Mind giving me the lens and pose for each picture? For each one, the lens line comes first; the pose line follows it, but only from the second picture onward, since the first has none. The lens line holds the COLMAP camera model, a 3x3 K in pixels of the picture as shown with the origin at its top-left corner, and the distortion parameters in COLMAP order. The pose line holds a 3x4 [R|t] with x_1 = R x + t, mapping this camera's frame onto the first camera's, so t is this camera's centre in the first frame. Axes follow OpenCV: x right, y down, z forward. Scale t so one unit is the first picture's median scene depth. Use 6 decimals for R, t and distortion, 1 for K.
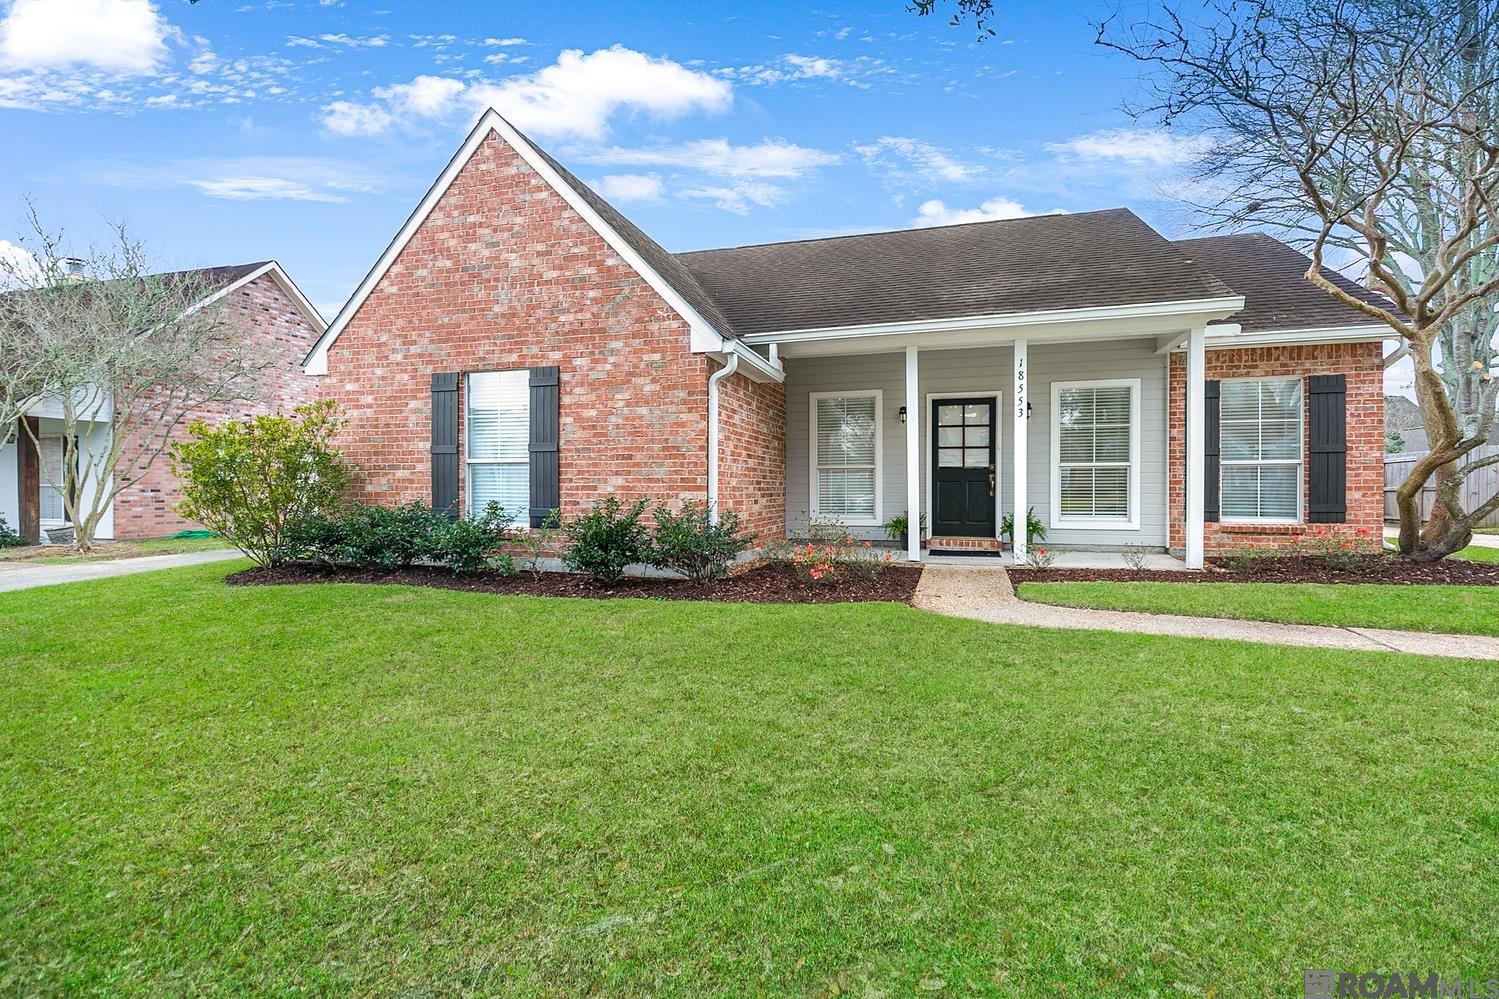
lens RADIAL K [[695.0, 0, 752.7], [0, 695.0, 505.6], [0, 0, 1]] dist [0.009239, -0.000470]
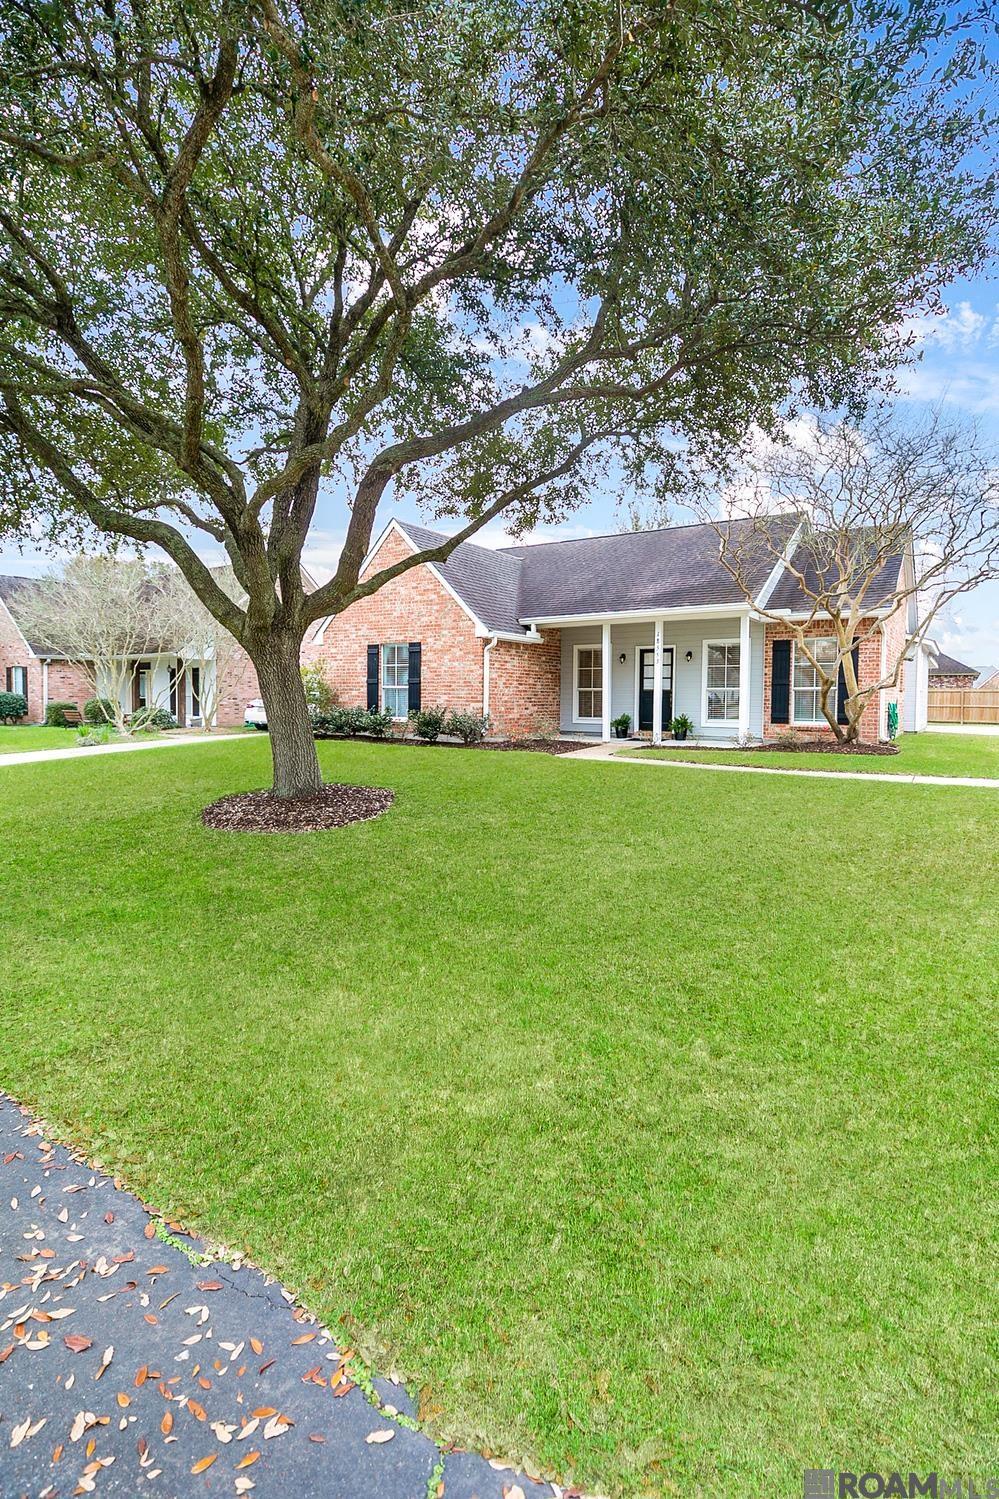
lens RADIAL K [[695.0, 0, 498.1], [0, 695.0, 742.7], [0, 0, 1]] dist [0.009239, -0.000470]
pose [[0.956844, 0.026454, -0.289395, 0.550954], [-0.015233, 0.999045, 0.040960, 0.012233], [0.290203, -0.034784, 0.956333, -0.932538]]
